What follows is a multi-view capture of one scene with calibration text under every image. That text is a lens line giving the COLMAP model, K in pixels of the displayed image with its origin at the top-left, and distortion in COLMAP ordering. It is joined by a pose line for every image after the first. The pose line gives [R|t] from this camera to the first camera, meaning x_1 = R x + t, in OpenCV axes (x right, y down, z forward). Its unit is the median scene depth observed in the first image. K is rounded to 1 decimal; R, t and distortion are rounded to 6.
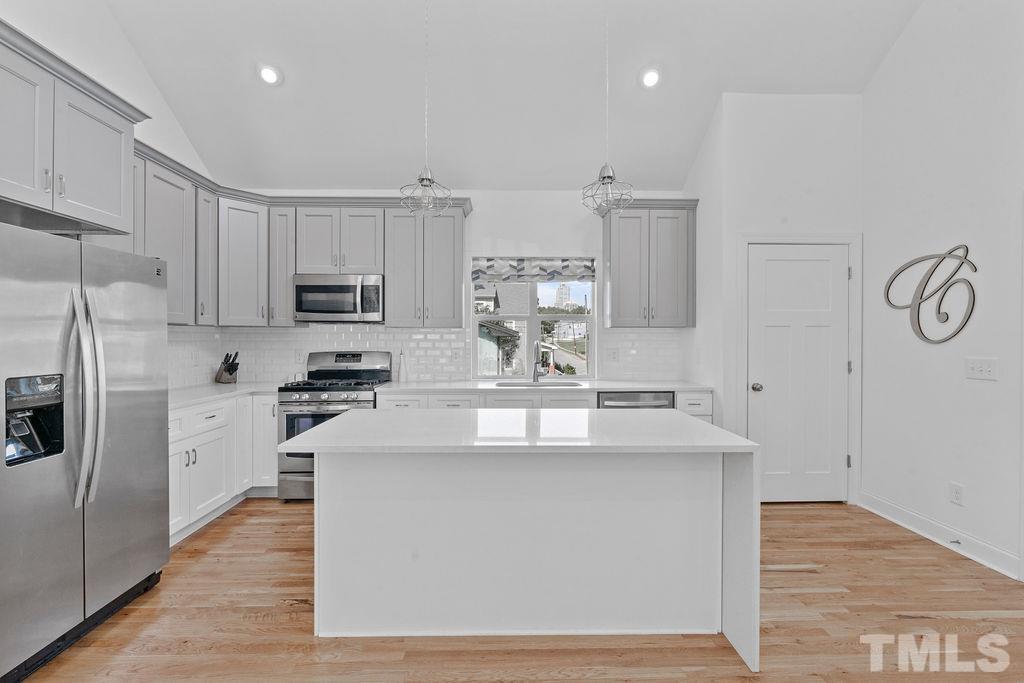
lens RADIAL K [[459.6, 0, 509.8], [0, 459.6, 336.7], [0, 0, 1]] dist [0.000847, 0.000274]
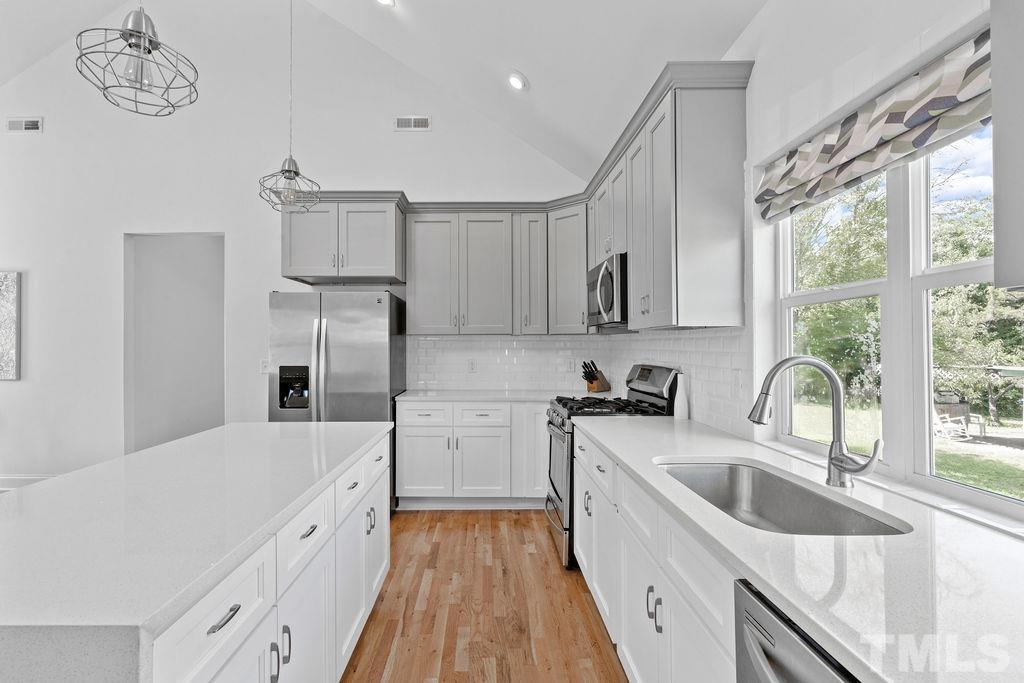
lens RADIAL K [[474.7, 0, 486.1], [0, 474.7, 338.9], [0, 0, 1]] dist [-0.000024, 0.000140]
pose [[-0.031628, -0.012017, -0.999427, 0.429000], [0.002973, 0.999922, -0.012117, -0.001040], [0.999495, -0.003354, -0.031590, 0.834880]]
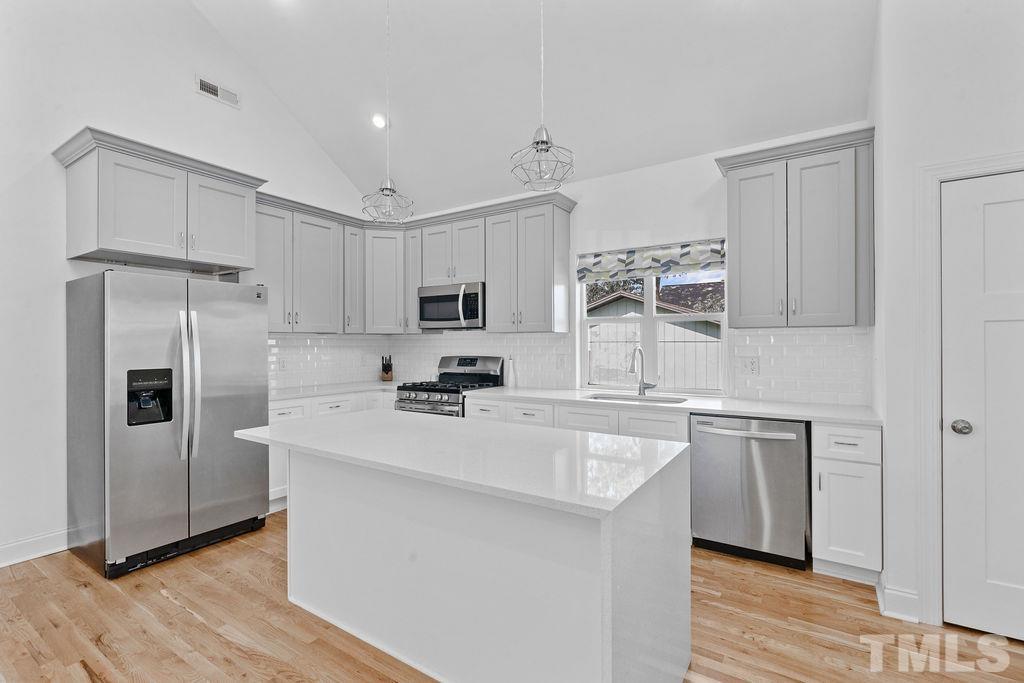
lens RADIAL K [[465.7, 0, 512.0], [0, 465.7, 341.5], [0, 0, 1]] dist [-0.002069, -0.000099]
pose [[0.822800, -0.004581, -0.568313, 0.374701], [0.004646, 0.999988, -0.001334, -0.000058], [0.568313, -0.001542, 0.822811, 0.181452]]
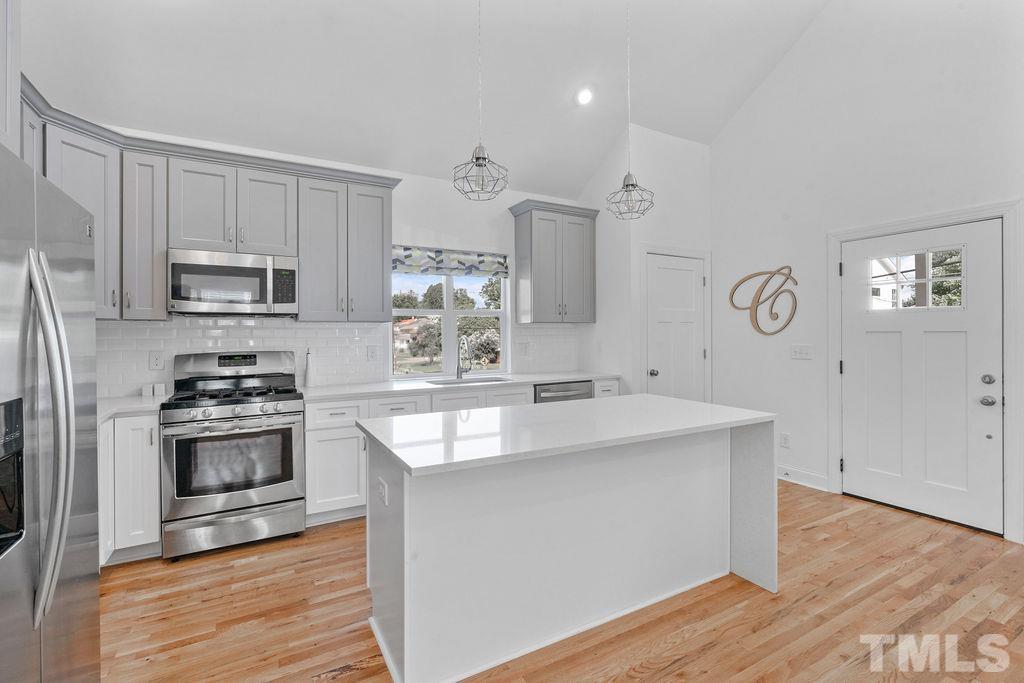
lens RADIAL K [[461.6, 0, 507.9], [0, 461.6, 330.7], [0, 0, 1]] dist [-0.003495, 0.000012]
pose [[0.884558, -0.003765, 0.466415, -0.332898], [0.006246, 0.999973, -0.003774, 0.001561], [-0.466389, 0.006251, 0.884558, 0.099737]]
